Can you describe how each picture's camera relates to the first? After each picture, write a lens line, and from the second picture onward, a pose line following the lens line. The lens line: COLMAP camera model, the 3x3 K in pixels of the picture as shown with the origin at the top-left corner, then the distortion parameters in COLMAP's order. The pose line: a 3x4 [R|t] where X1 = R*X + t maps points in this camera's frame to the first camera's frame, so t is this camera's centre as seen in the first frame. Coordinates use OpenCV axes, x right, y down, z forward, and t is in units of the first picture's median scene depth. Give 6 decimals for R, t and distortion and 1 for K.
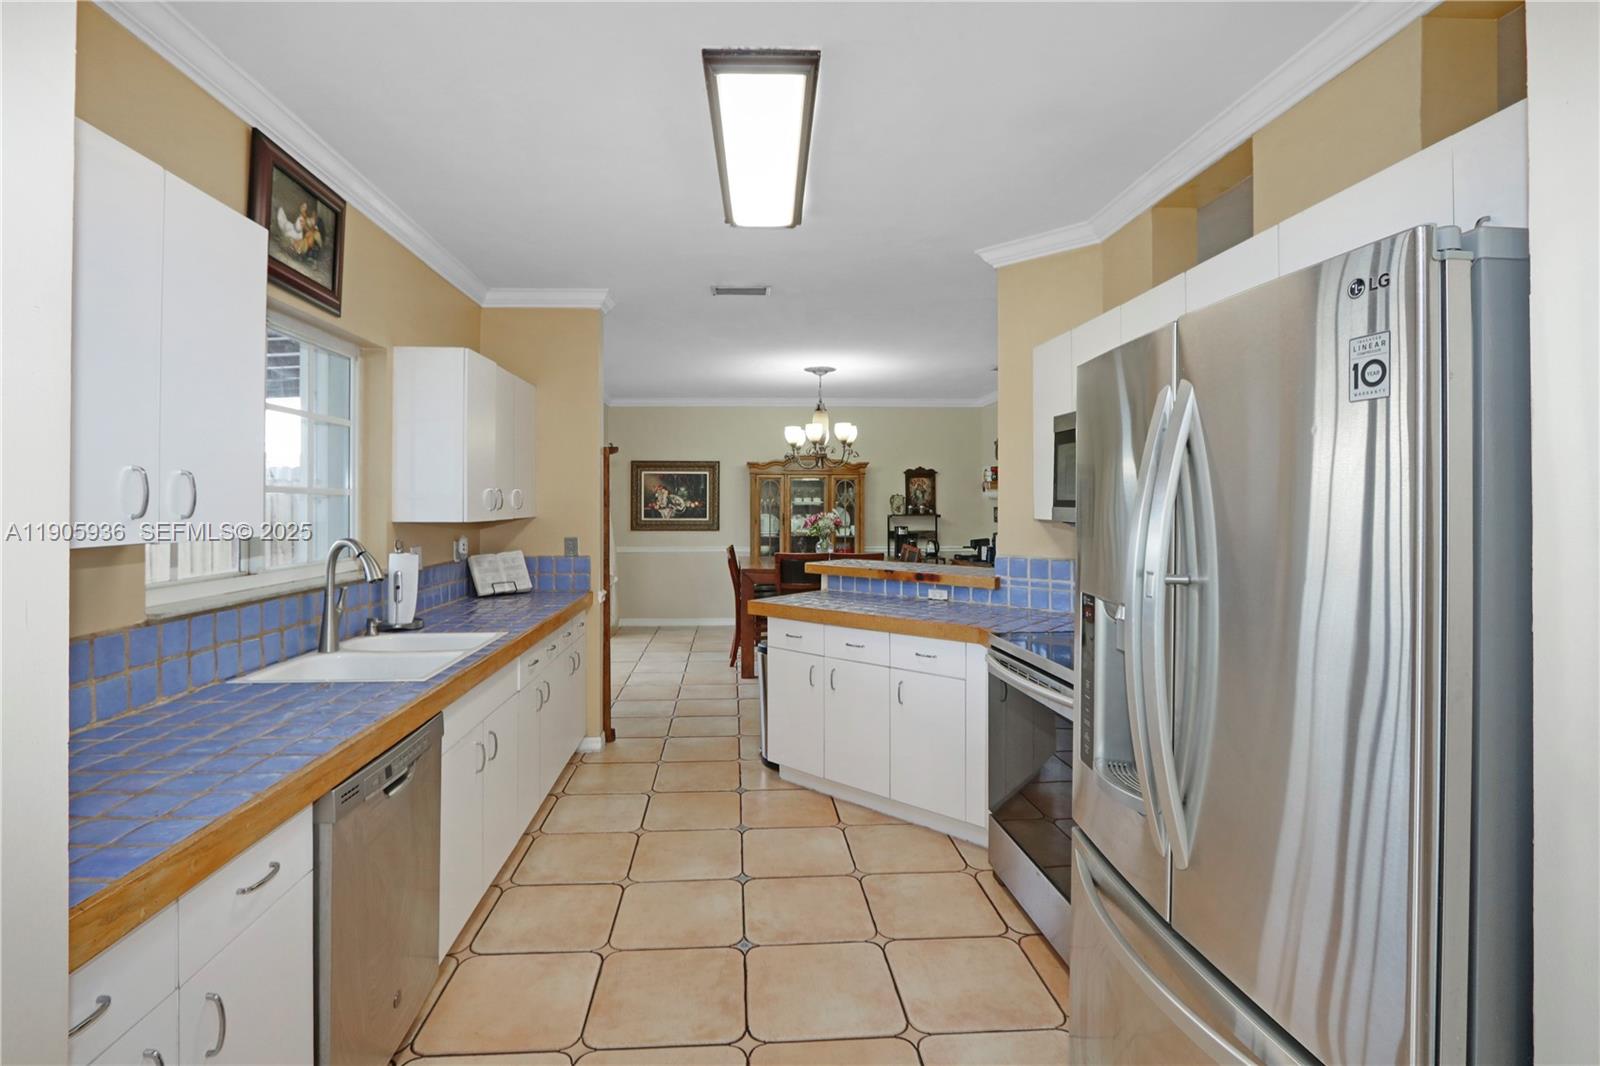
lens RADIAL K [[726.7, 0, 795.9], [0, 726.7, 517.1], [0, 0, 1]] dist [-0.010429, 0.000272]
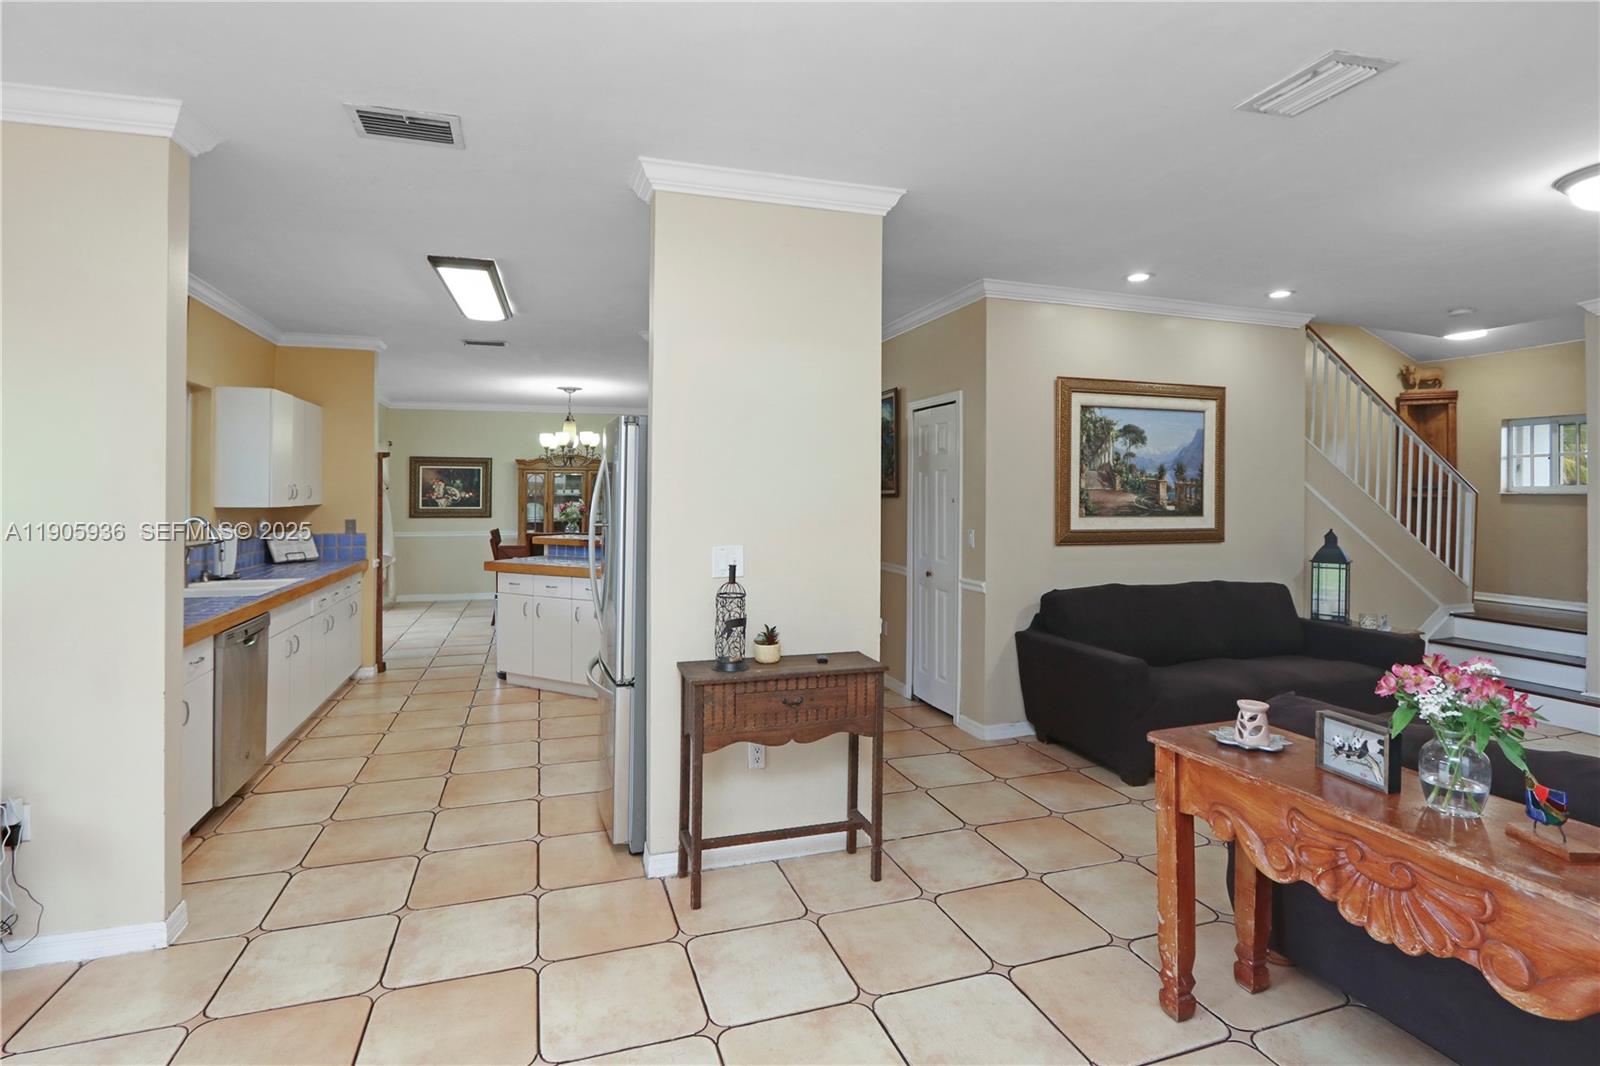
lens RADIAL K [[759.5, 0, 795.7], [0, 759.5, 494.5], [0, 0, 1]] dist [-0.012304, 0.001151]
pose [[0.973719, 0.001822, 0.227743, 0.170590], [0.002234, 0.999843, -0.017550, 0.007885], [-0.227740, 0.017597, 0.973563, -0.542254]]
